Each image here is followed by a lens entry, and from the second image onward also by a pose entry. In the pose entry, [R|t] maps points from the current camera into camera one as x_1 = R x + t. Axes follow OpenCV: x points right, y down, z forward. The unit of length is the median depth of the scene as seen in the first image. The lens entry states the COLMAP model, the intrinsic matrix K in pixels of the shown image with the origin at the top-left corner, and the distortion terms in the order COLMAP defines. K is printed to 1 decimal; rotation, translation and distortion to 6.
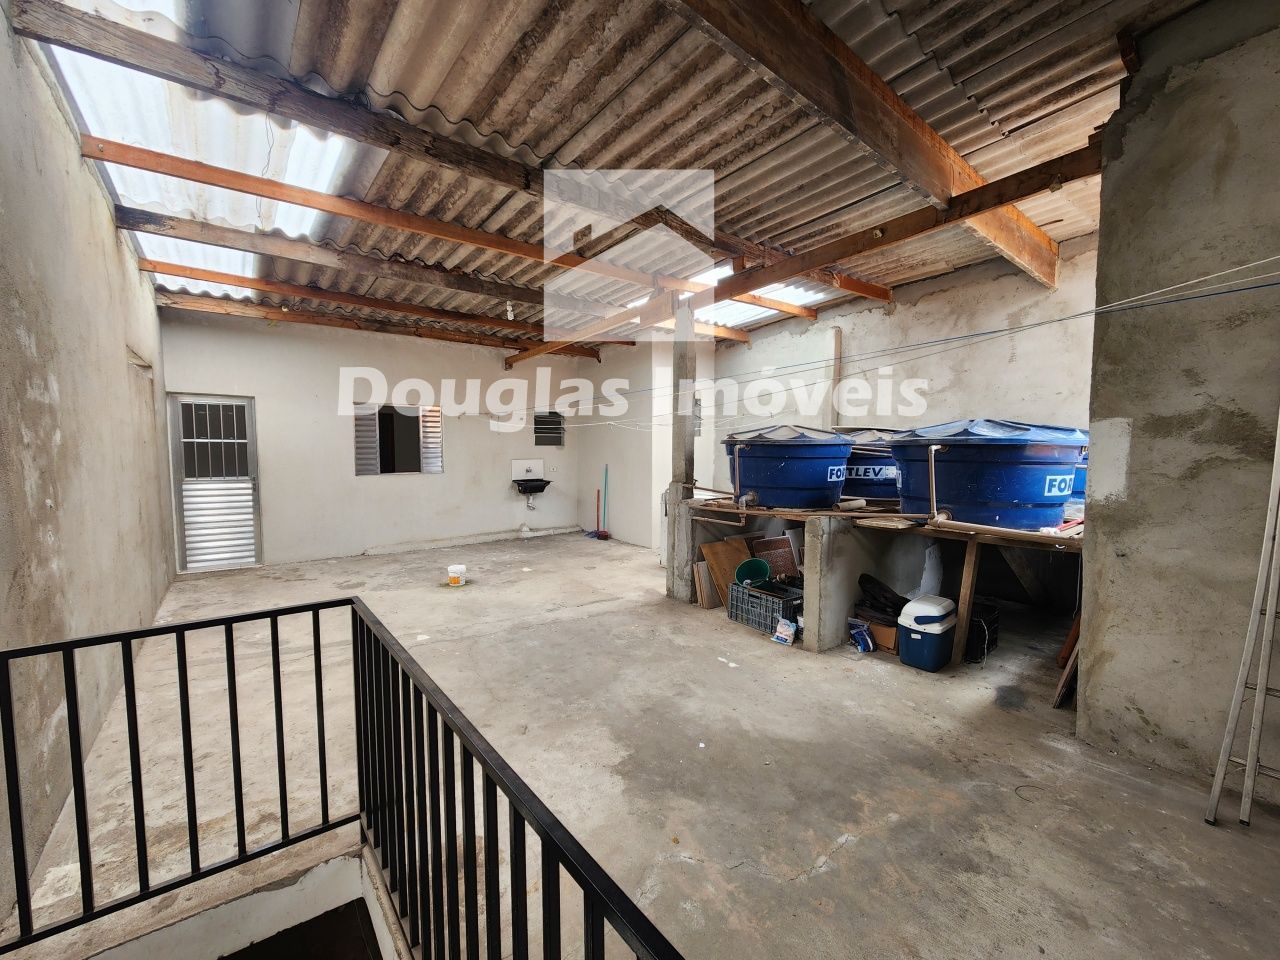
lens RADIAL K [[512.3, 0, 632.5], [0, 512.3, 482.0], [0, 0, 1]] dist [0.011057, 0.000037]
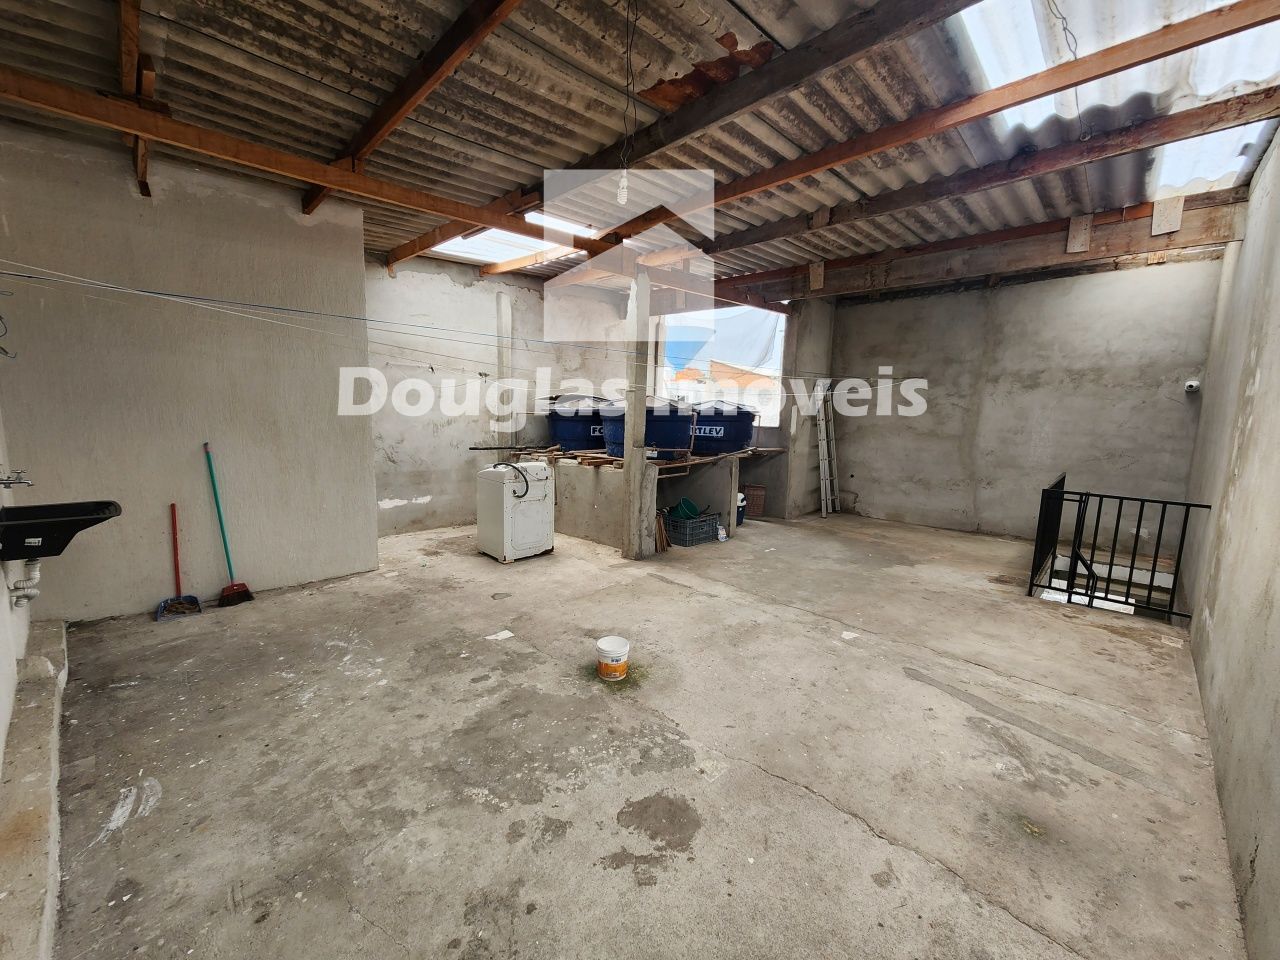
lens RADIAL K [[512.3, 0, 632.1], [0, 512.3, 482.0], [0, 0, 1]] dist [0.011057, 0.000037]
pose [[-0.142029, -0.133177, 0.980863, -1.117507], [0.045700, 0.988969, 0.140895, -0.095319], [-0.988807, 0.064836, -0.134376, 1.383333]]
